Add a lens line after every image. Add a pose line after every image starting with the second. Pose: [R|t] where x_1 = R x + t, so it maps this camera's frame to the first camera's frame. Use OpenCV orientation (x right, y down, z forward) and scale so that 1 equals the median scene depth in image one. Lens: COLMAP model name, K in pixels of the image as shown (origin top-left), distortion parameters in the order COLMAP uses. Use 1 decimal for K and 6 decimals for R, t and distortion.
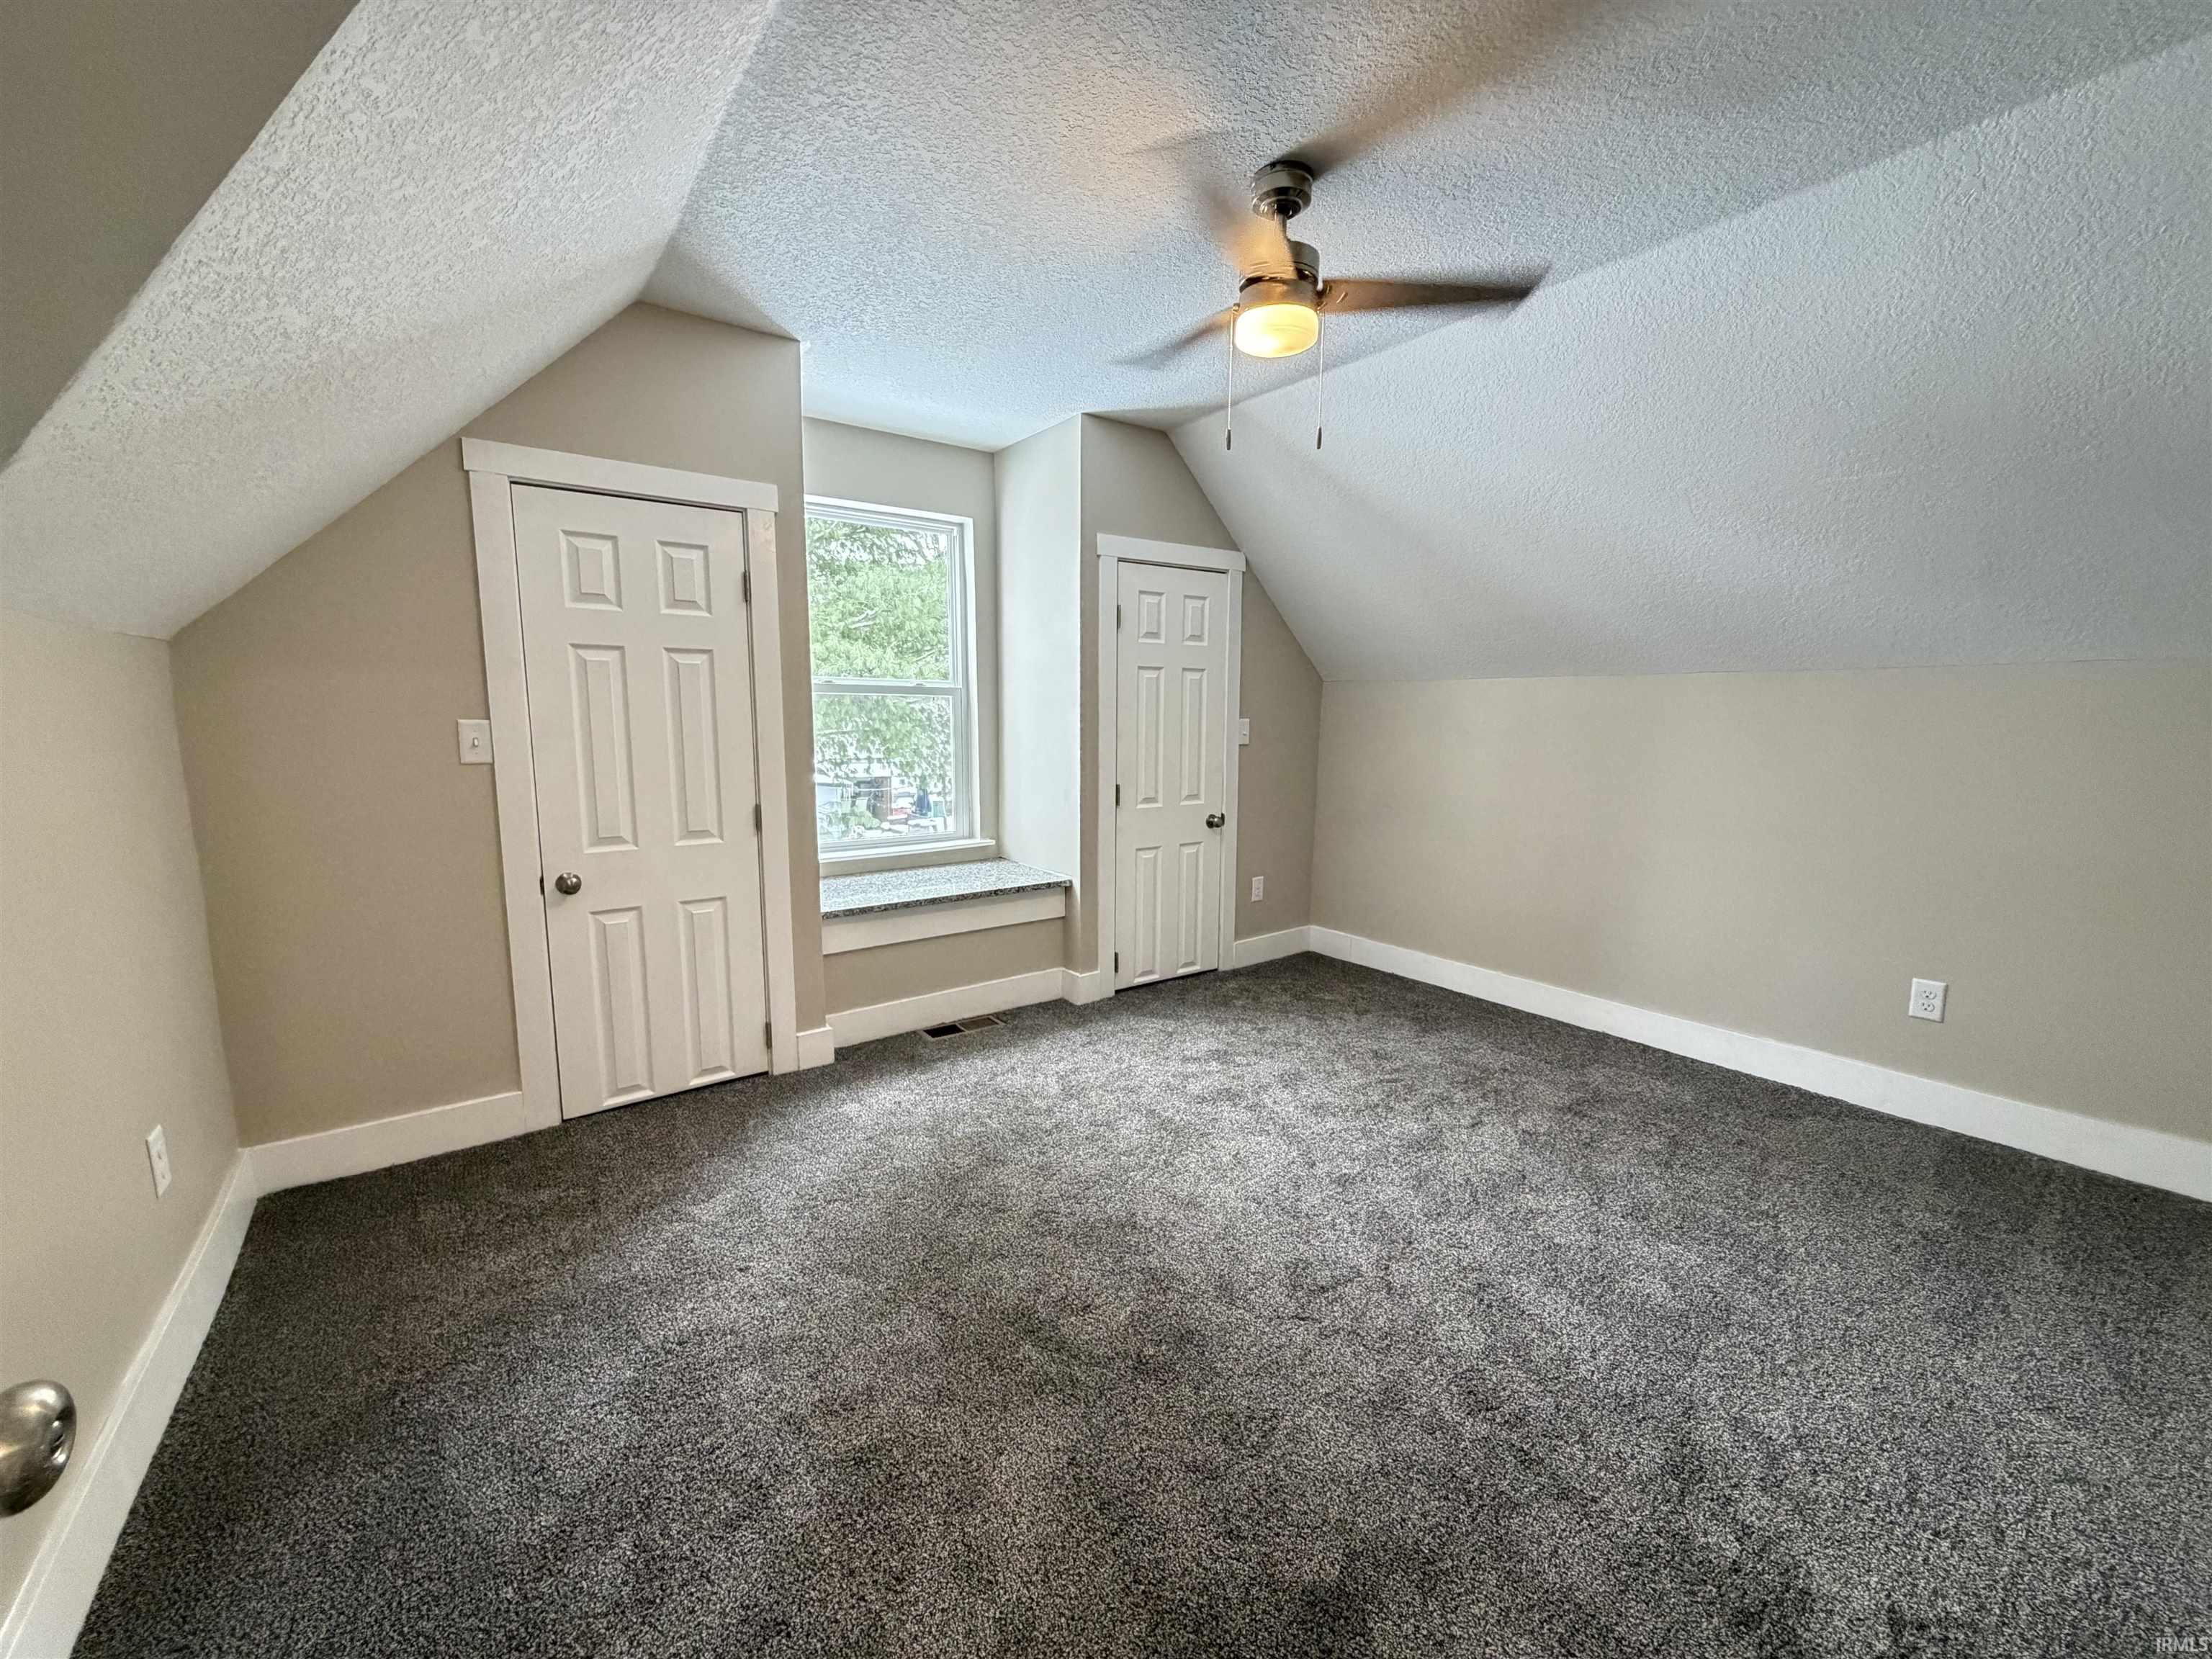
lens RADIAL K [[881.4, 0, 1099.2], [0, 881.4, 831.7], [0, 0, 1]] dist [0.000627, -0.000119]
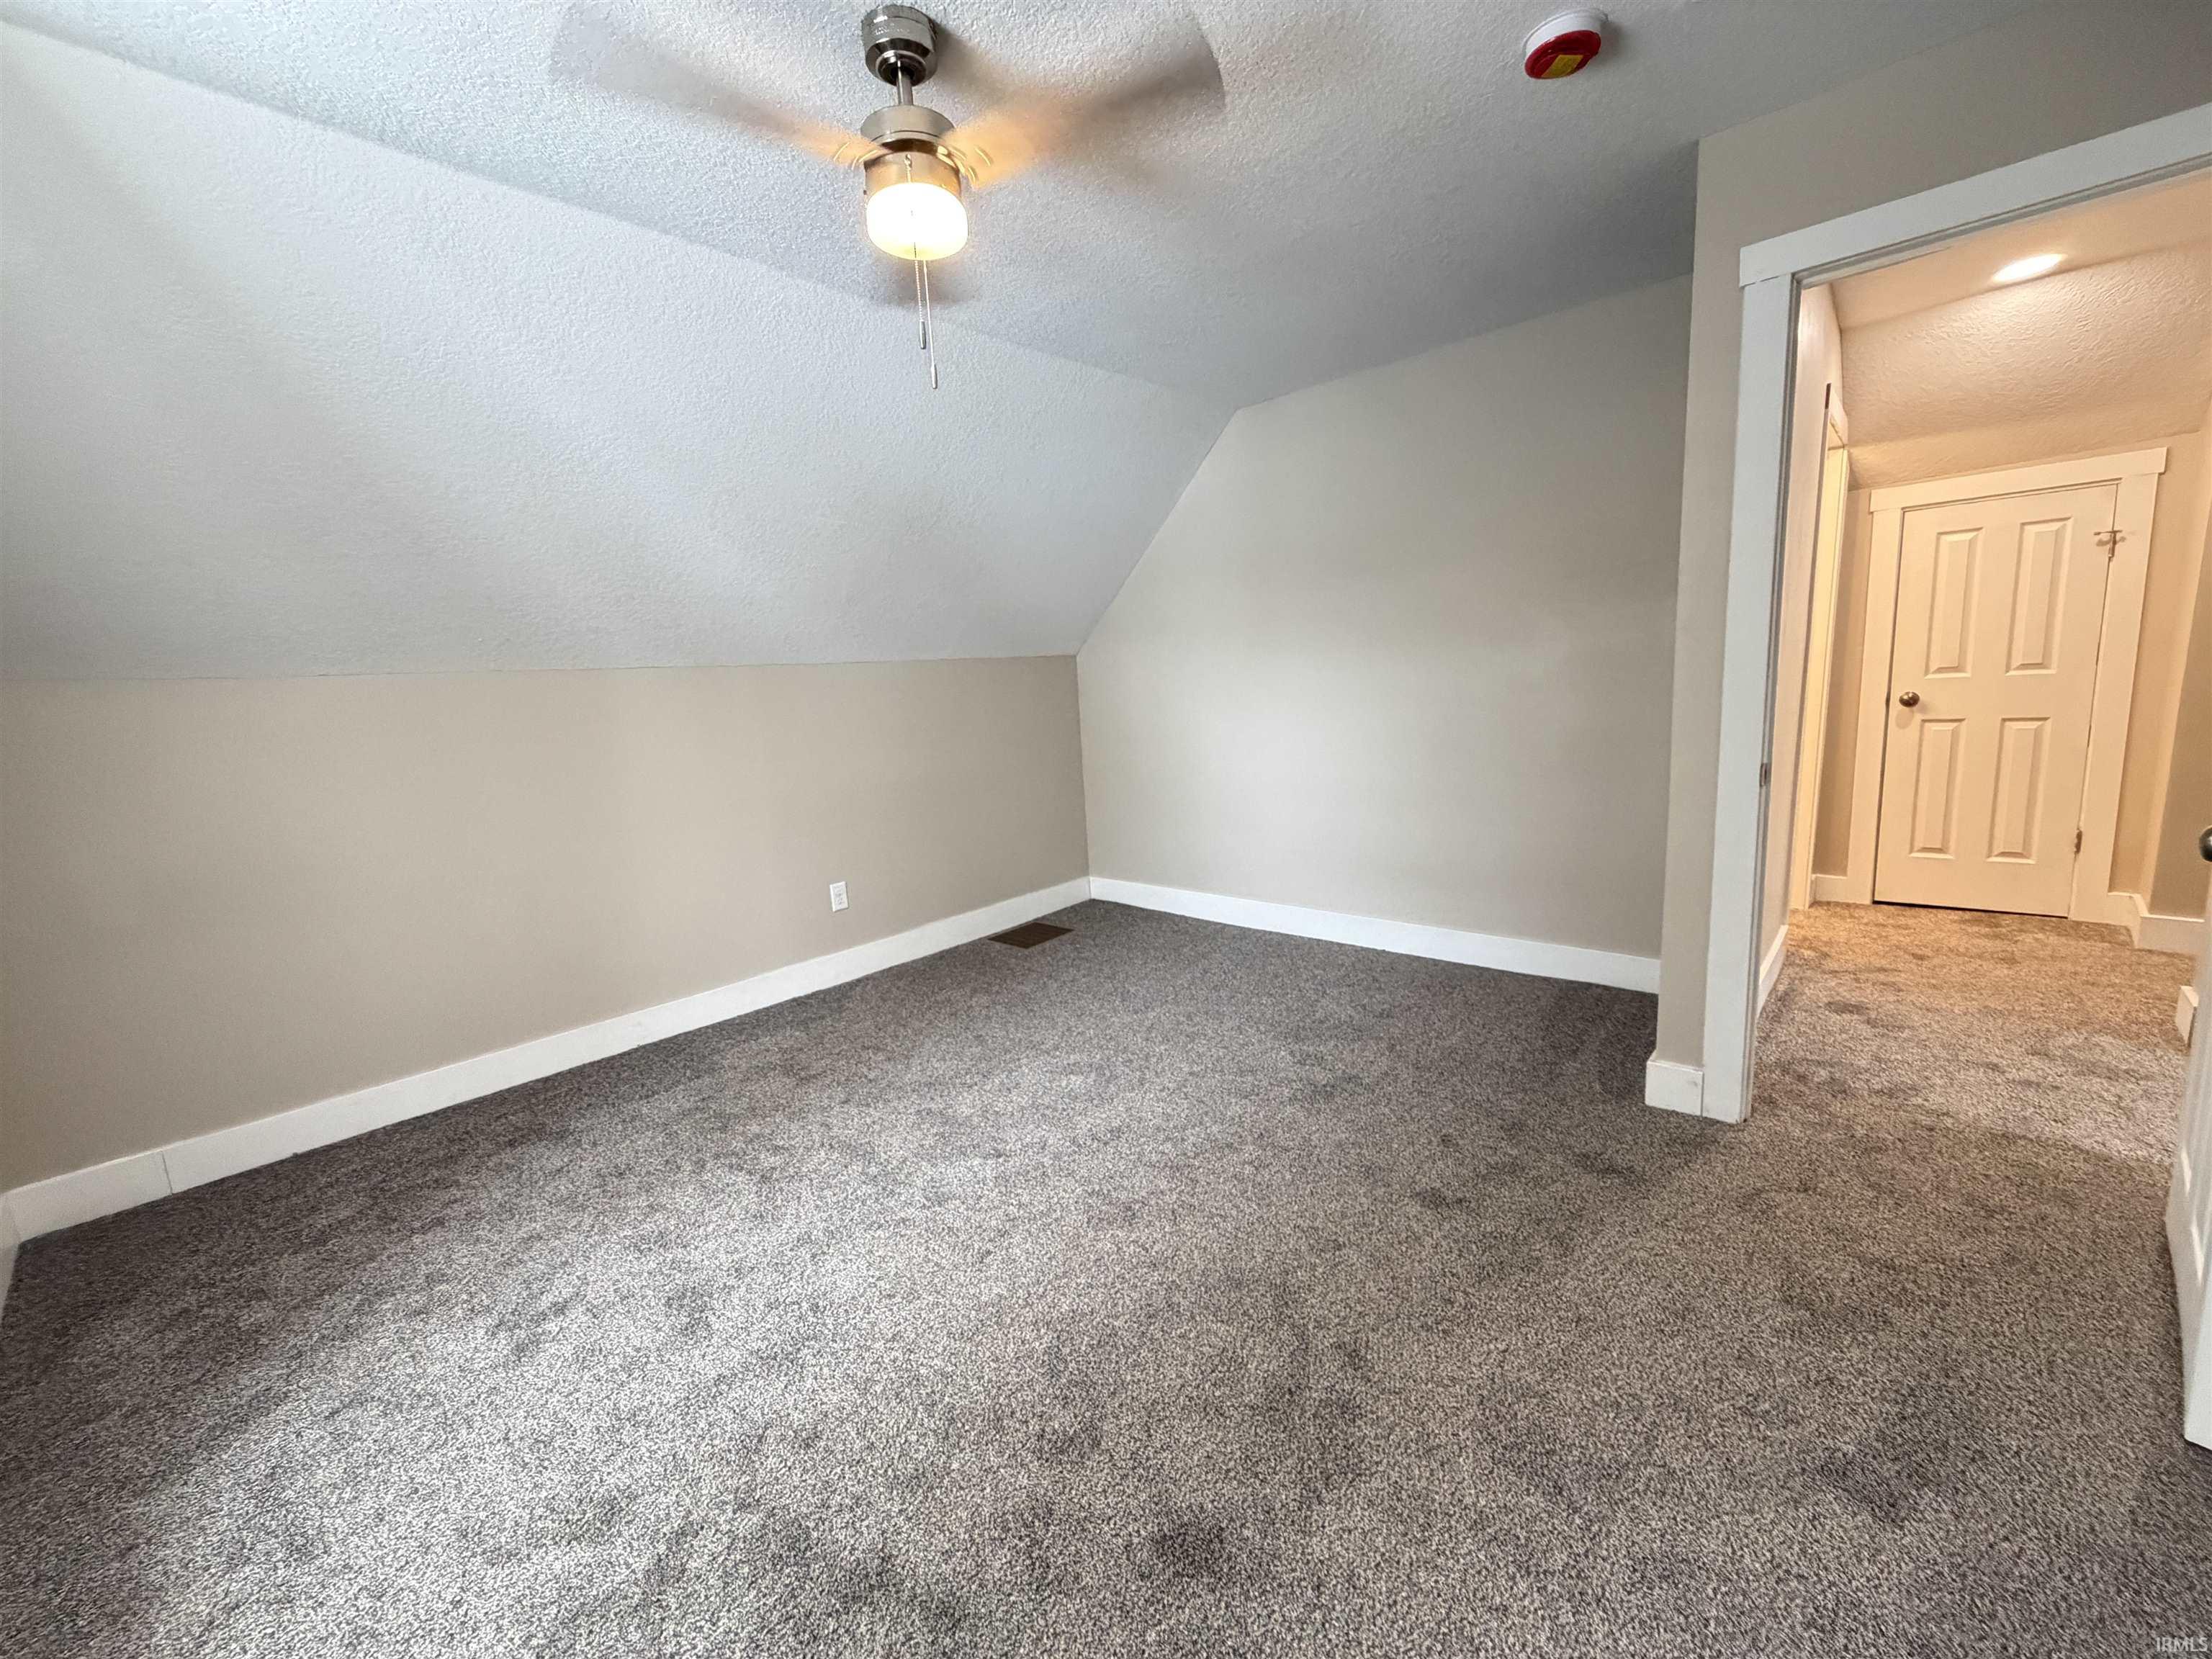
lens RADIAL K [[881.4, 0, 1099.2], [0, 881.4, 831.7], [0, 0, 1]] dist [0.000627, -0.000119]
pose [[-0.189928, -0.153093, 0.969789, -0.450514], [0.188060, 0.963805, 0.188979, -0.090103], [-0.963619, 0.218271, -0.154263, 0.681555]]
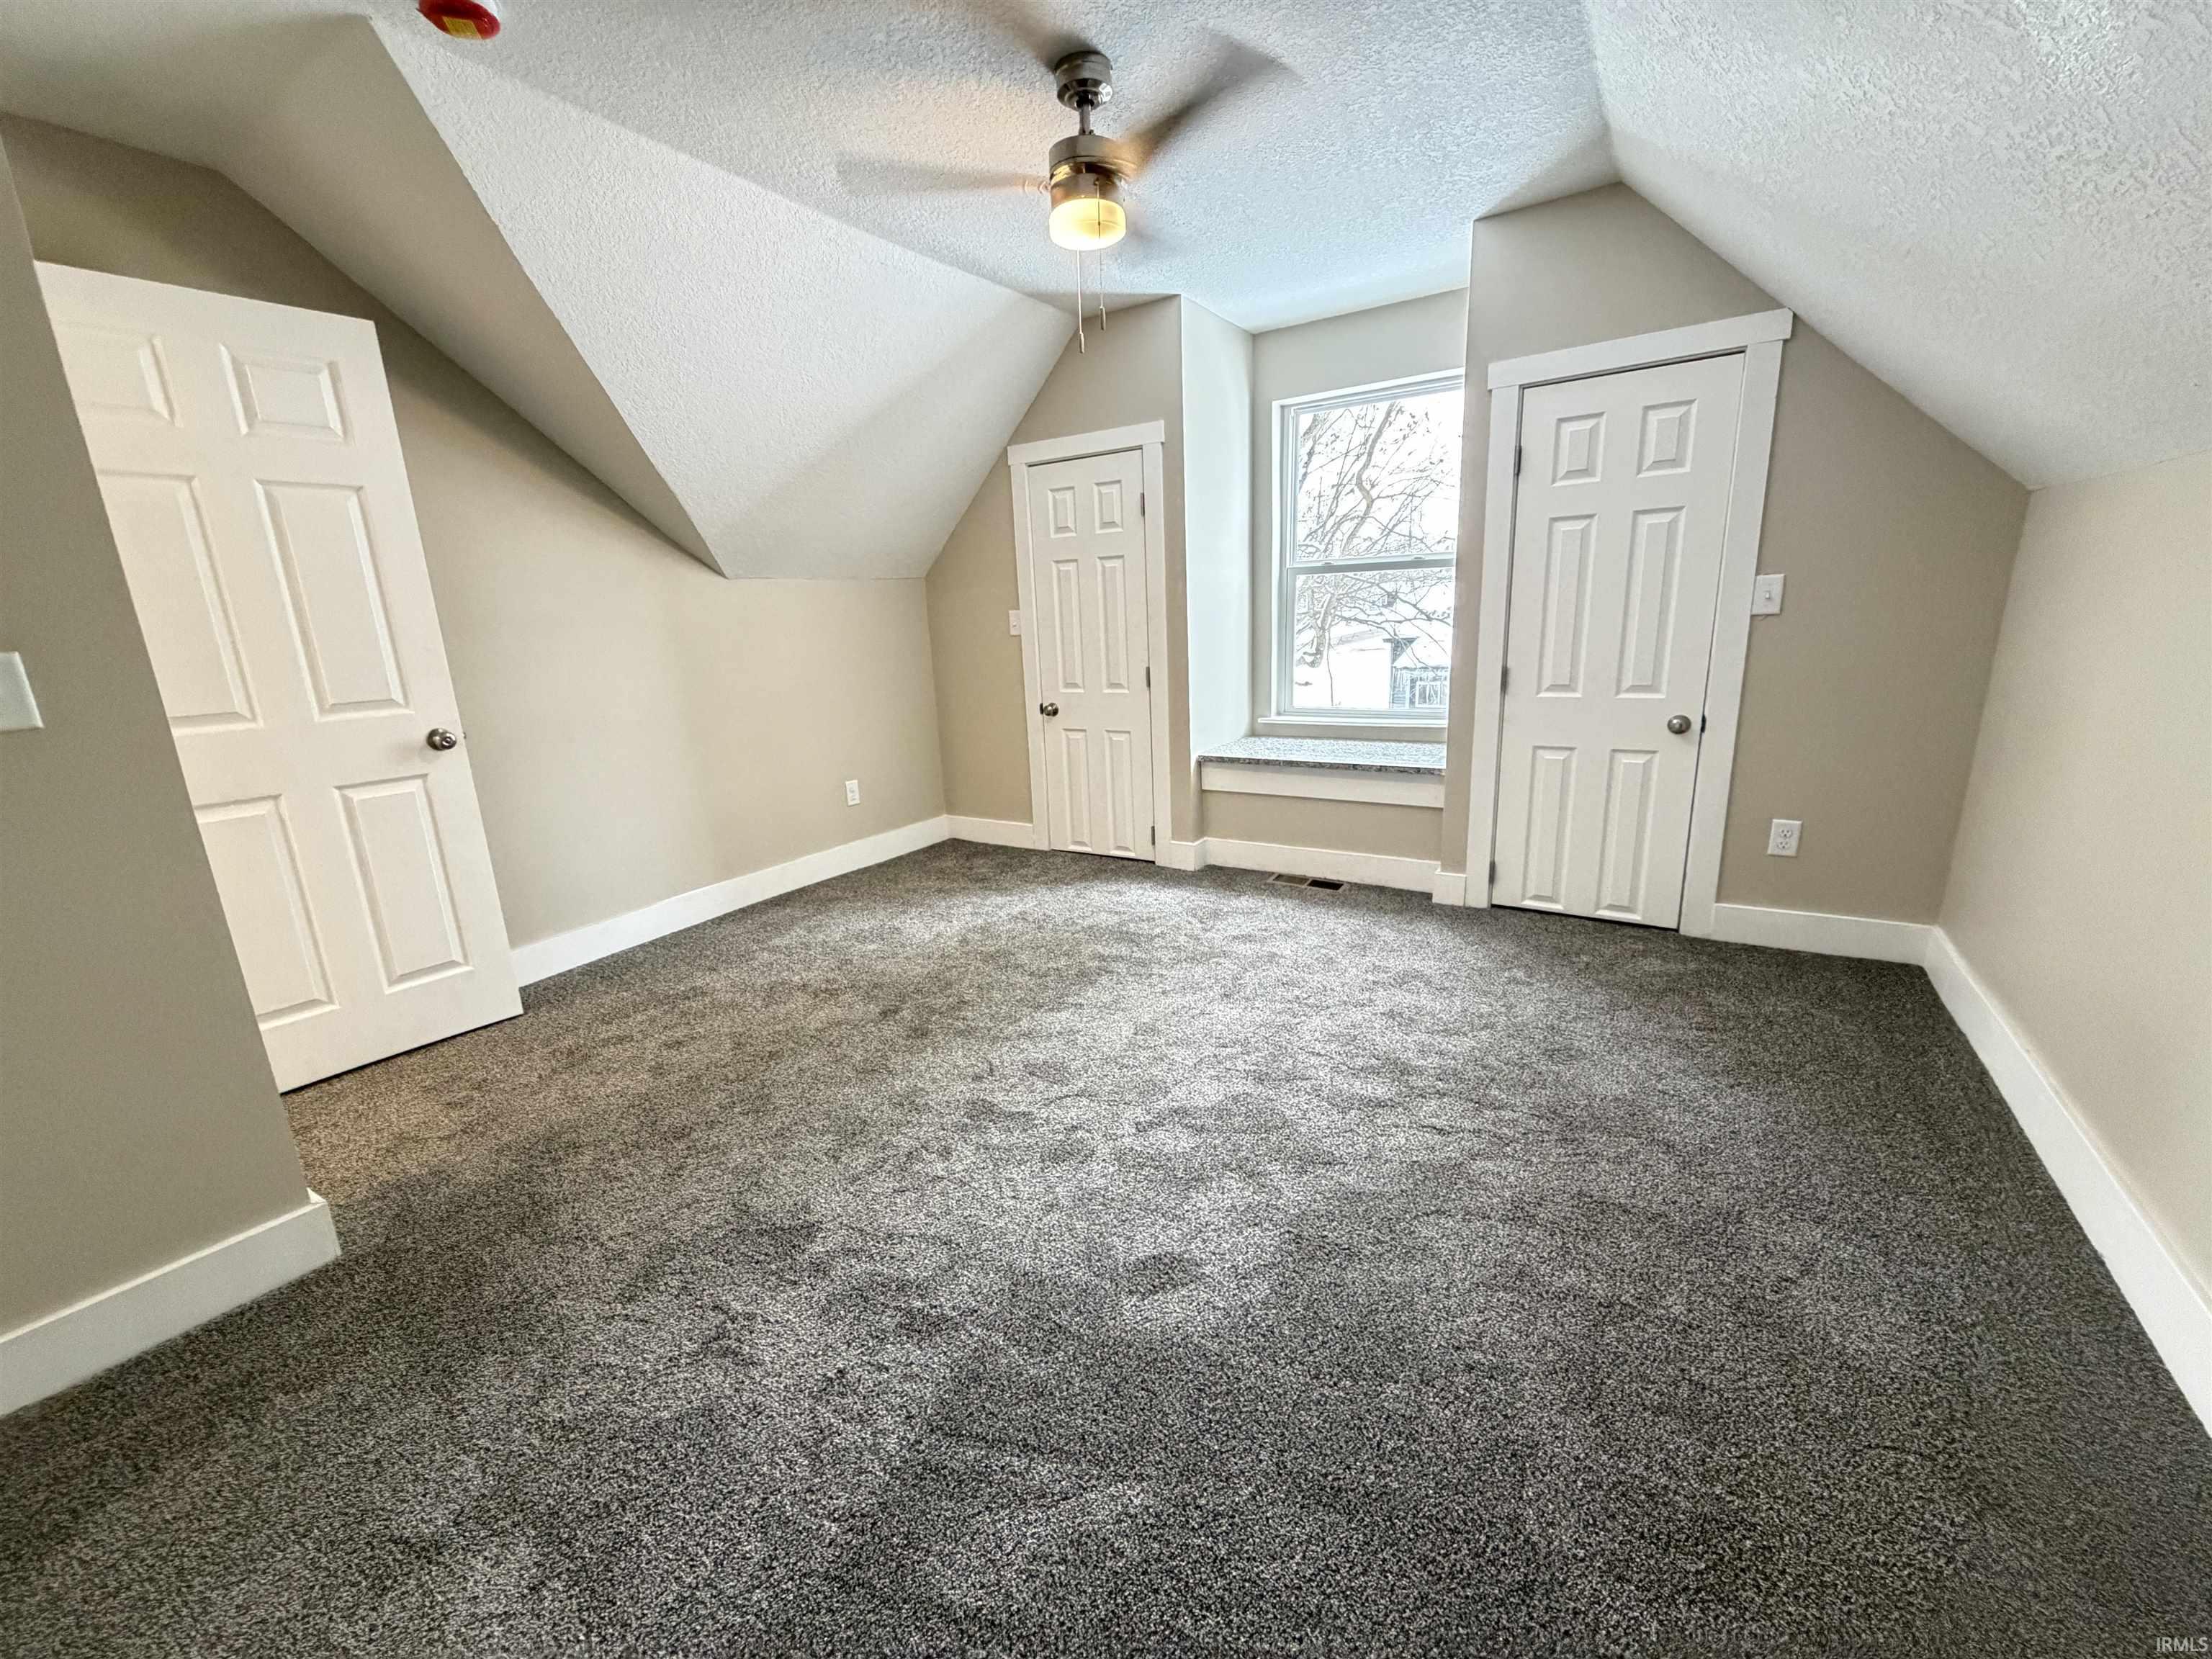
lens RADIAL K [[881.4, 0, 1099.2], [0, 881.4, 831.7], [0, 0, 1]] dist [0.000627, -0.000119]
pose [[0.362573, 0.209085, -0.908198, 0.830266], [-0.079217, 0.977896, 0.193506, -0.037530], [0.928582, 0.001785, 0.371122, 0.387408]]
